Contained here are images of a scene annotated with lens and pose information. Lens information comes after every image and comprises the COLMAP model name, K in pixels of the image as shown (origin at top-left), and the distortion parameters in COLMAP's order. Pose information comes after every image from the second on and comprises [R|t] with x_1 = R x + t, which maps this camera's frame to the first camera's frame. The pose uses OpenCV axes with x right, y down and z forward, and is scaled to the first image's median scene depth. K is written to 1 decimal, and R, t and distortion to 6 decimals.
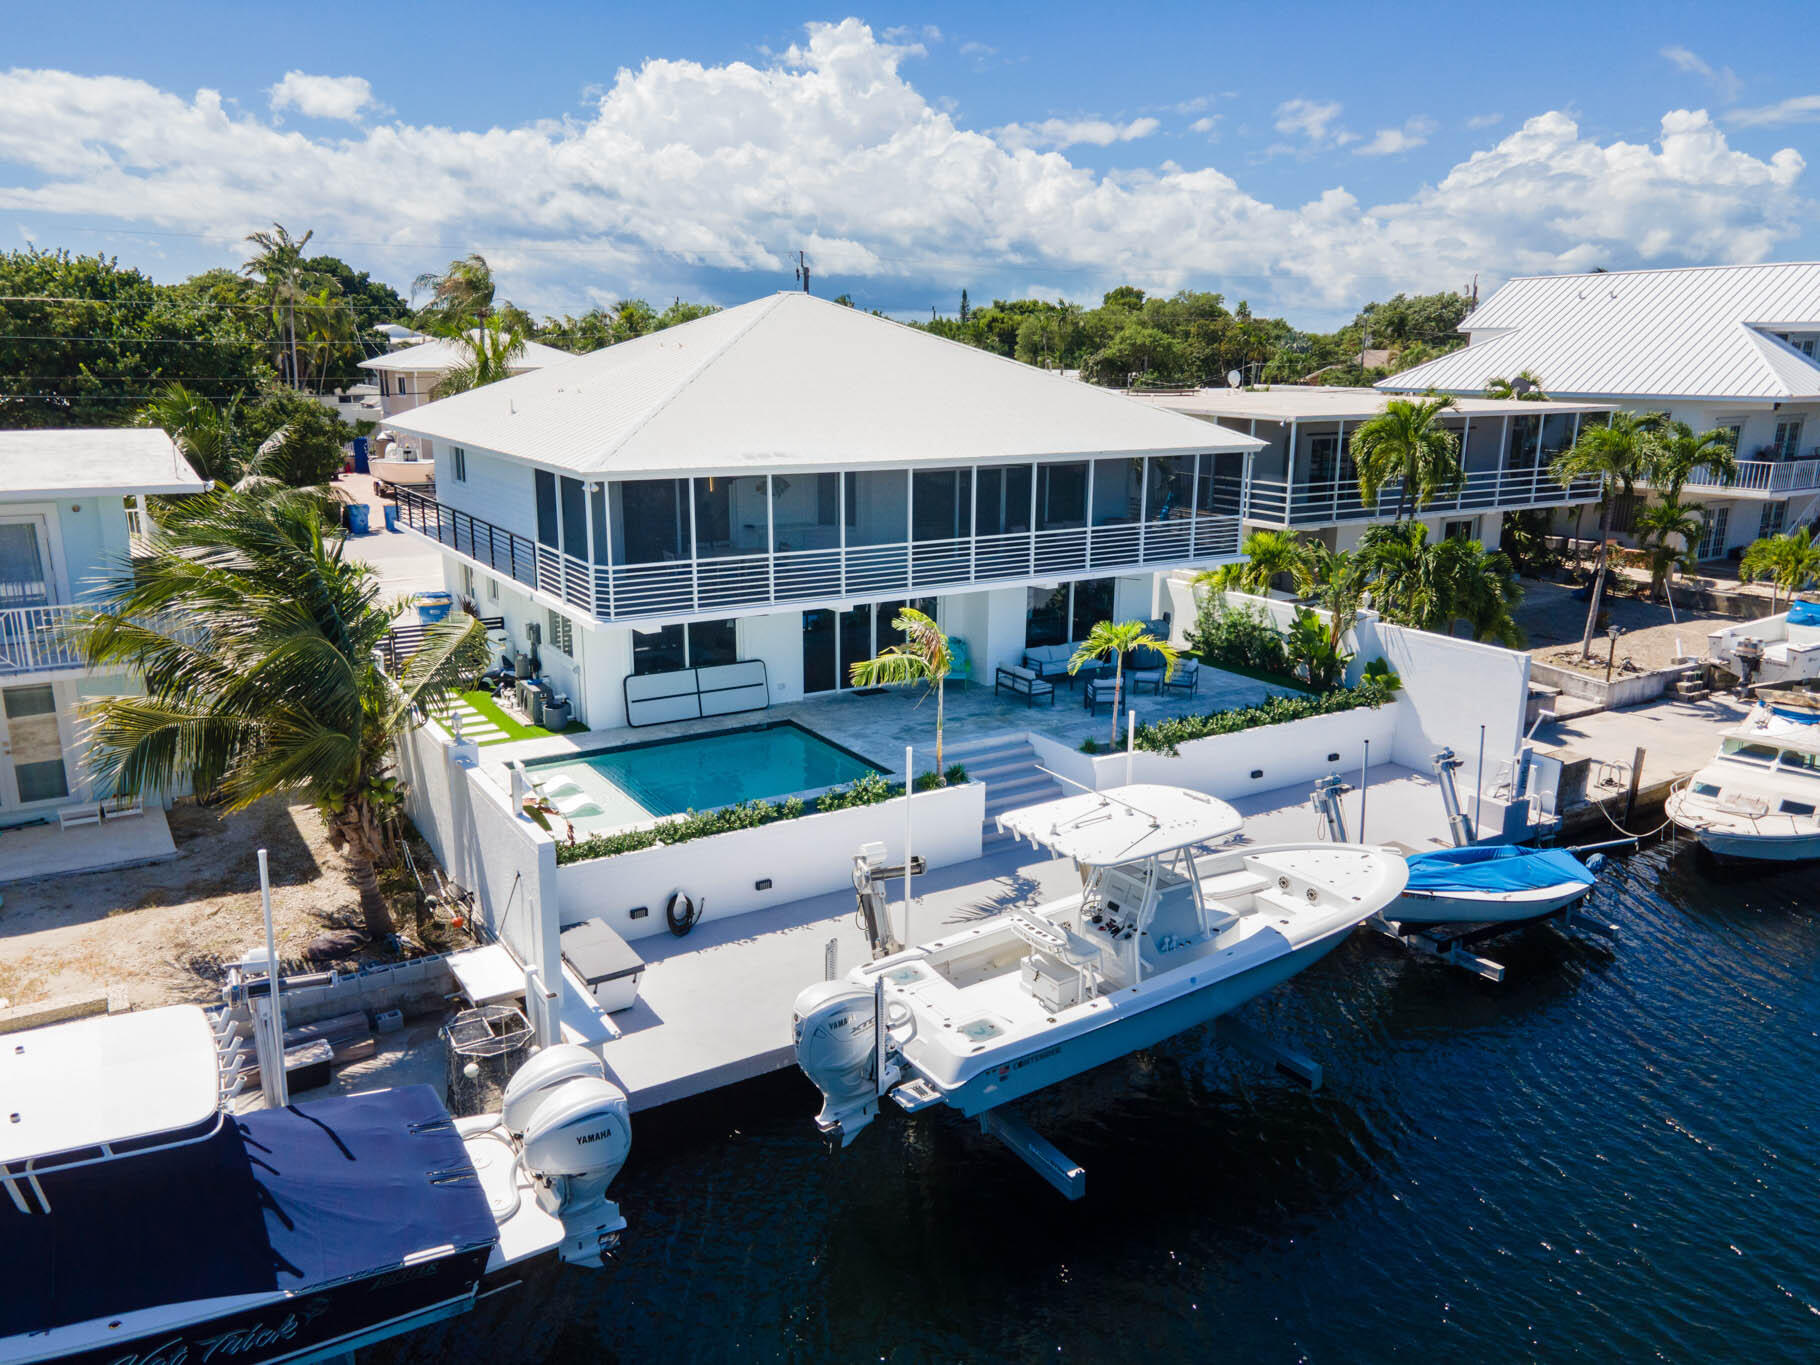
lens RADIAL K [[1333.2, 0, 910.0], [0, 1333.2, 682.5], [0, 0, 1]] dist [0.046294, -0.016812]
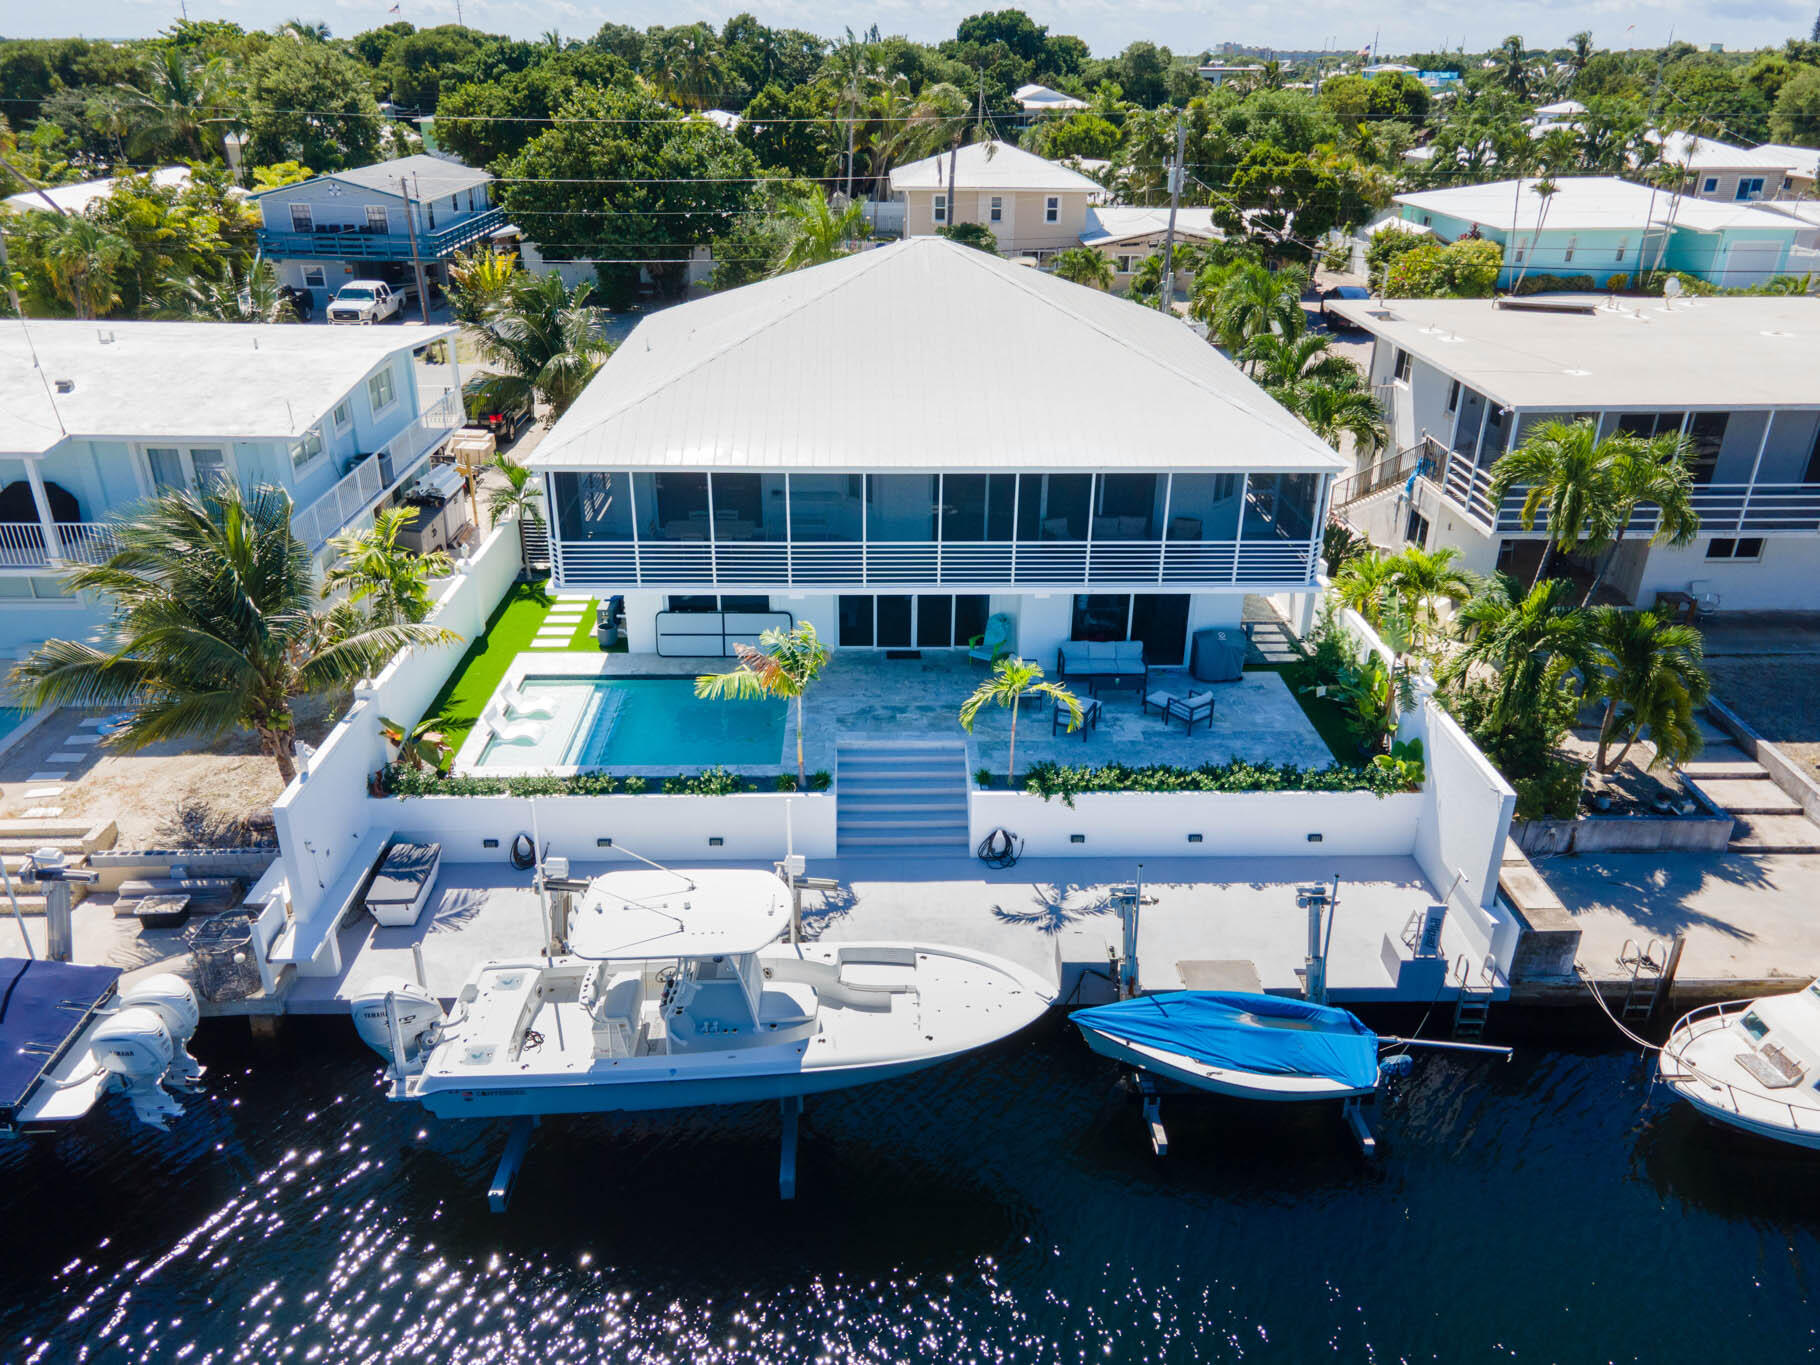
lens RADIAL K [[1333.2, 0, 910.0], [0, 1333.2, 682.5], [0, 0, 1]] dist [0.046294, -0.016812]
pose [[0.859516, 0.216313, -0.463077, 0.522349], [-0.125768, 0.967679, 0.218585, -0.226320], [0.495393, -0.129637, 0.858941, 0.119628]]
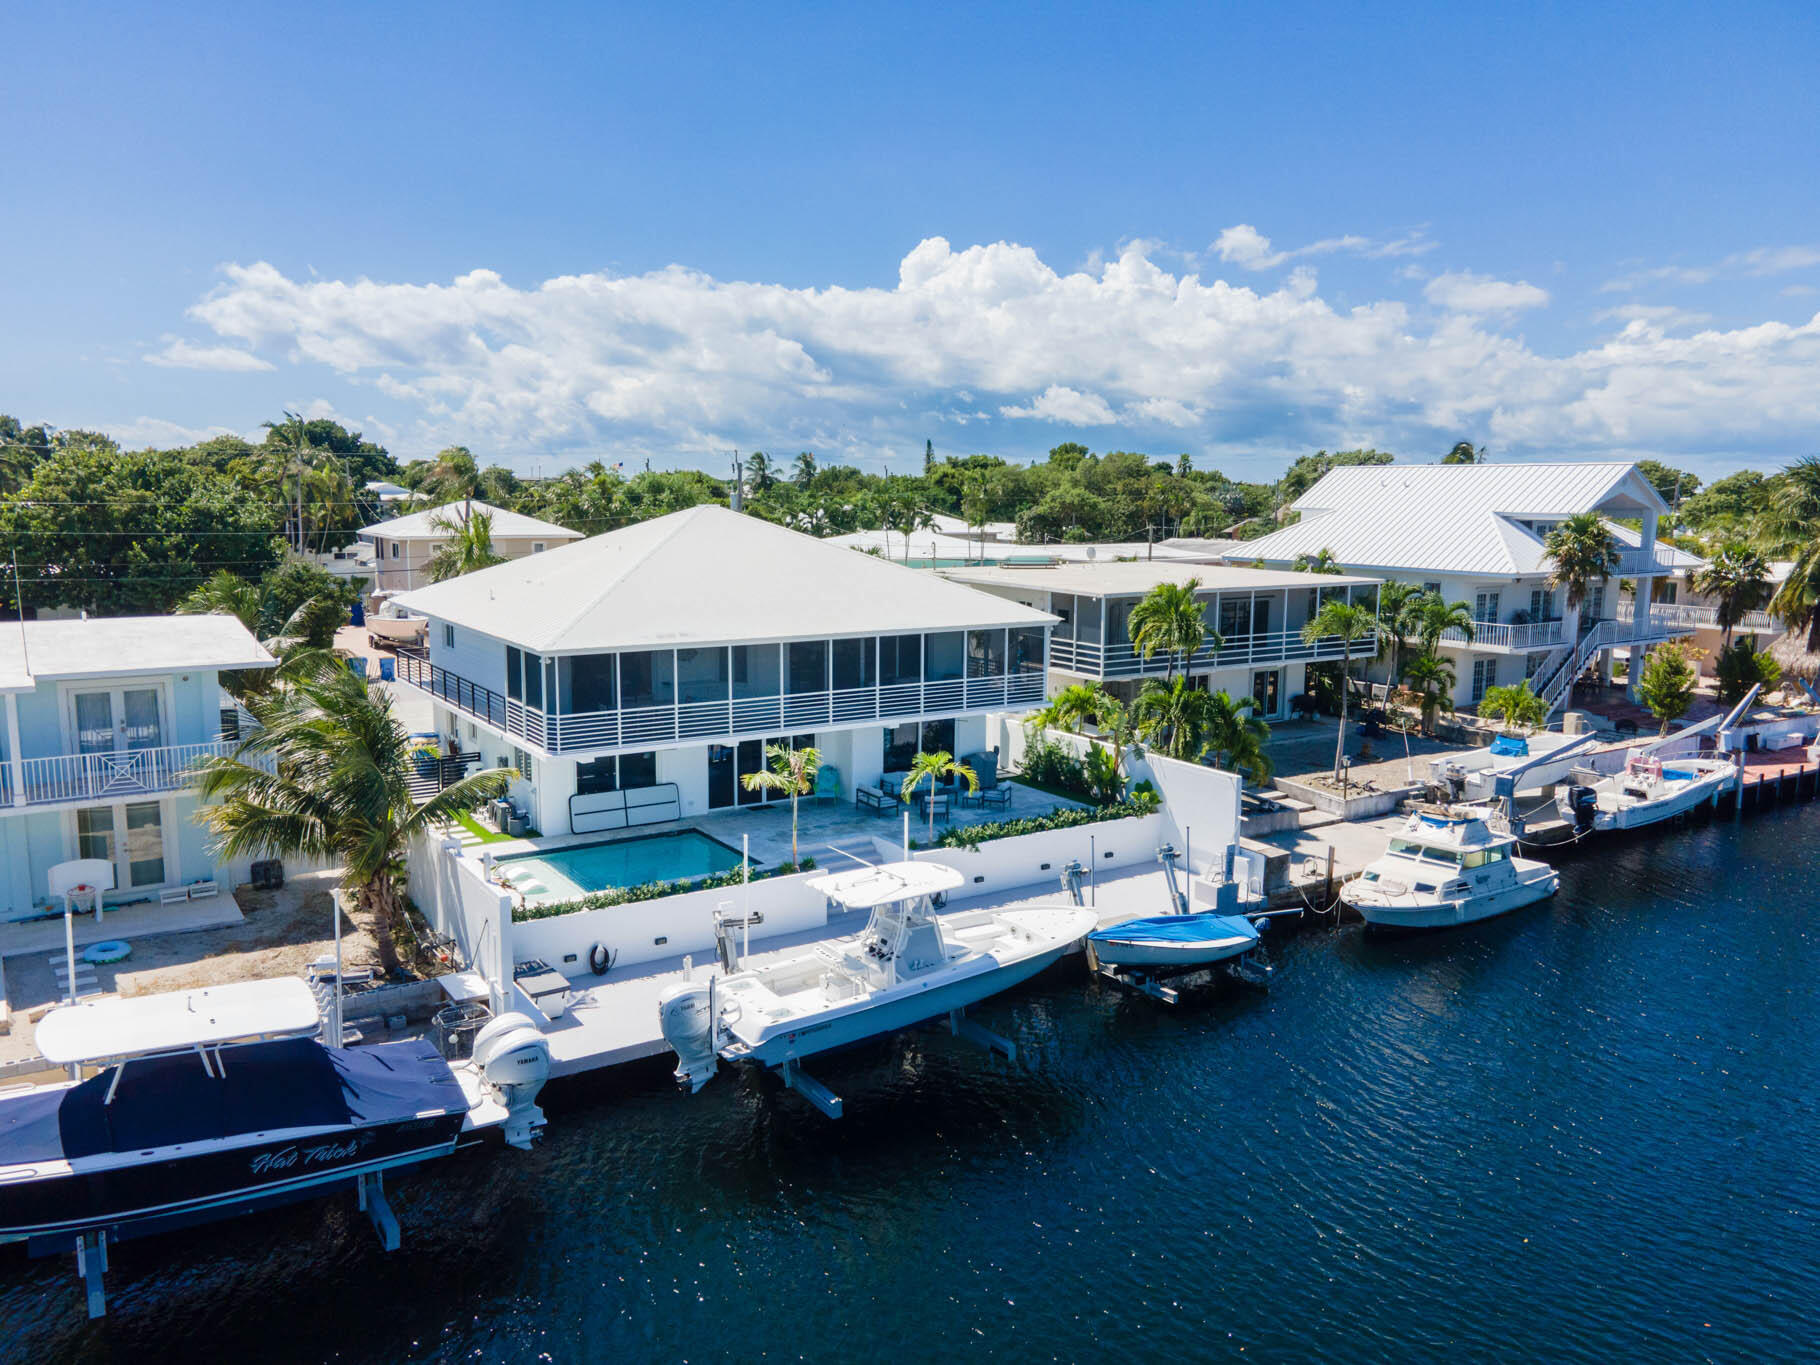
lens RADIAL K [[1336.2, 0, 910.8], [0, 1336.2, 674.3], [0, 0, 1]] dist [0.038671, -0.002948]
pose [[0.999841, -0.003229, 0.017518, 0.107188], [0.005067, 0.994365, -0.105889, 0.018862], [-0.017077, 0.105961, 0.994224, -0.363193]]
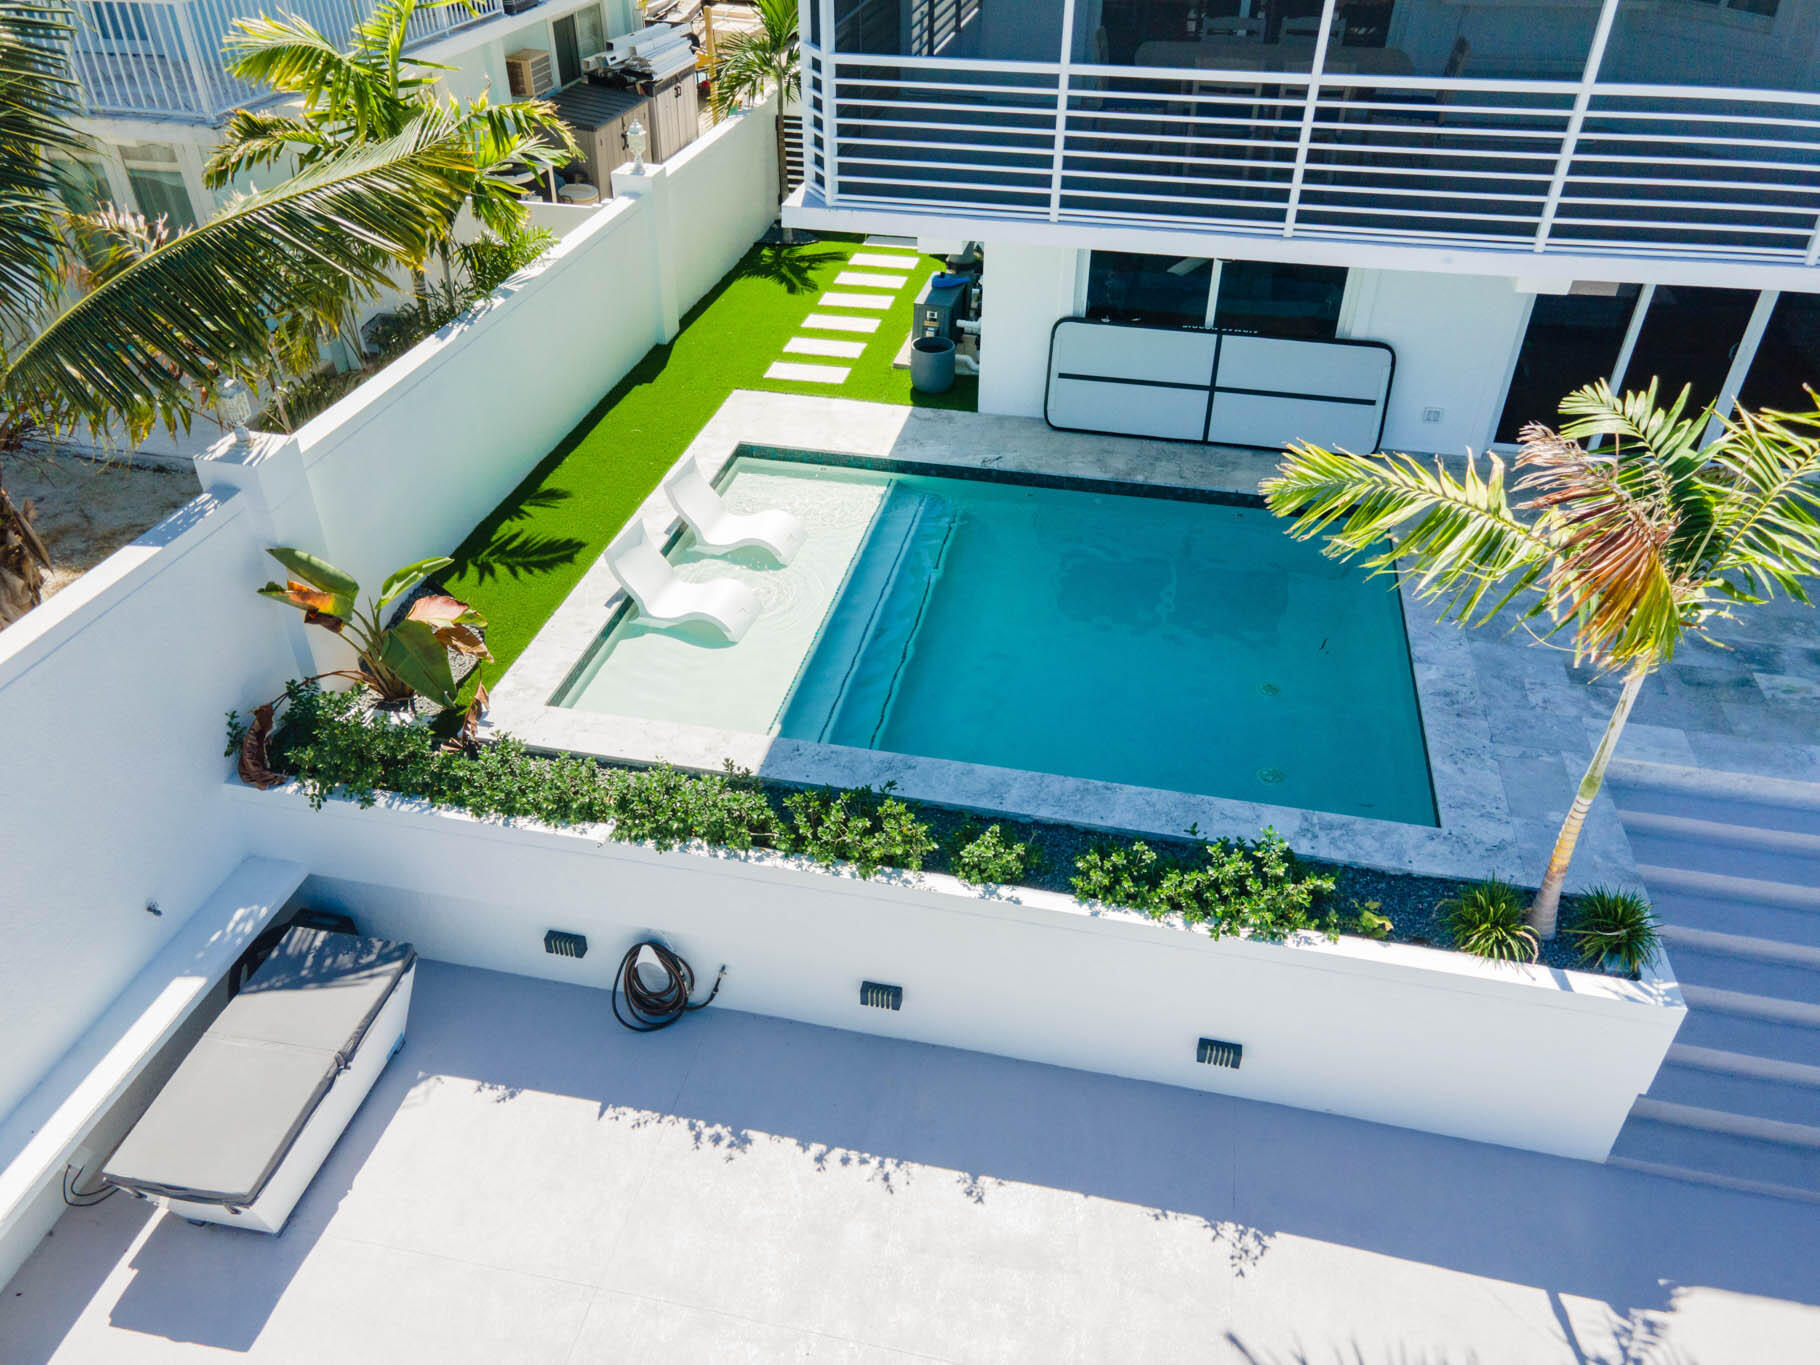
lens RADIAL K [[1314.2, 0, 924.7], [0, 1314.2, 678.1], [0, 0, 1]] dist [0.048051, -0.000027]
pose [[0.721728, 0.401393, -0.563908, 0.065701], [-0.171621, 0.893021, 0.416006, -0.077369], [0.670563, -0.203465, 0.713406, 0.621895]]
